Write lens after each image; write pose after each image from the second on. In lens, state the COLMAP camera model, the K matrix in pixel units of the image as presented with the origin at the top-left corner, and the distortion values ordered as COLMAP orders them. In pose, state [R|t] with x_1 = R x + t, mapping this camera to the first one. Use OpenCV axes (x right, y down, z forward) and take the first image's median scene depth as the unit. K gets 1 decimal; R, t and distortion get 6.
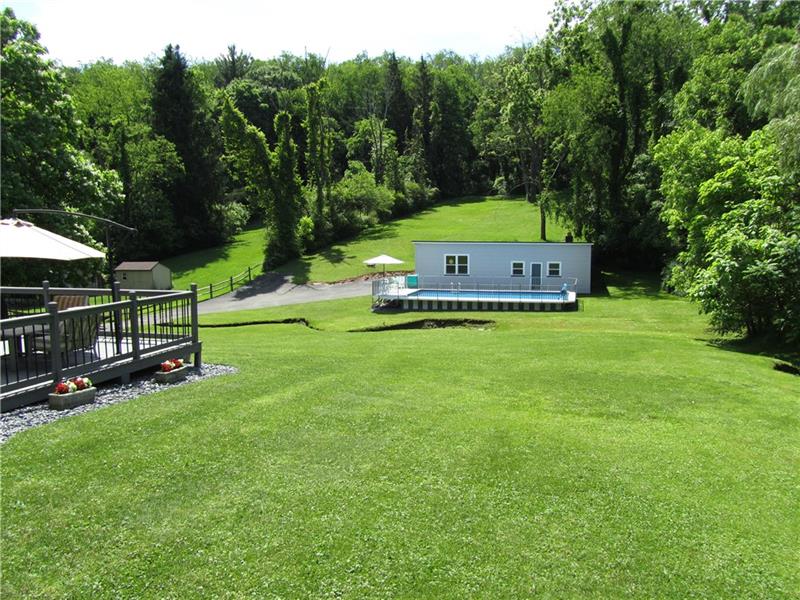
lens RADIAL K [[651.2, 0, 403.4], [0, 651.2, 300.2], [0, 0, 1]] dist [-0.012581, -0.014910]
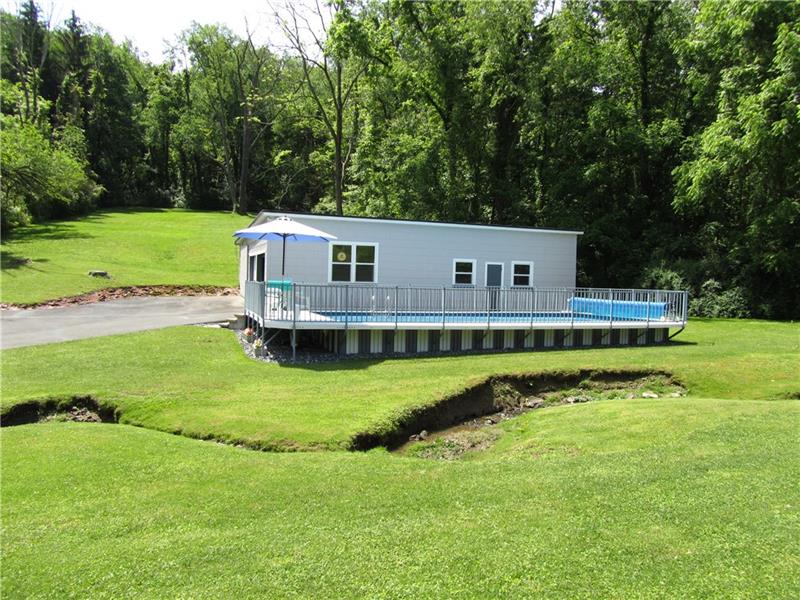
lens RADIAL K [[651.2, 0, 400.3], [0, 651.2, 295.7], [0, 0, 1]] dist [-0.012581, -0.014910]
pose [[0.830556, 0.009554, 0.556854, -0.168811], [0.031877, 0.997398, -0.064658, 0.004389], [-0.556023, 0.071452, 0.828090, 0.564086]]
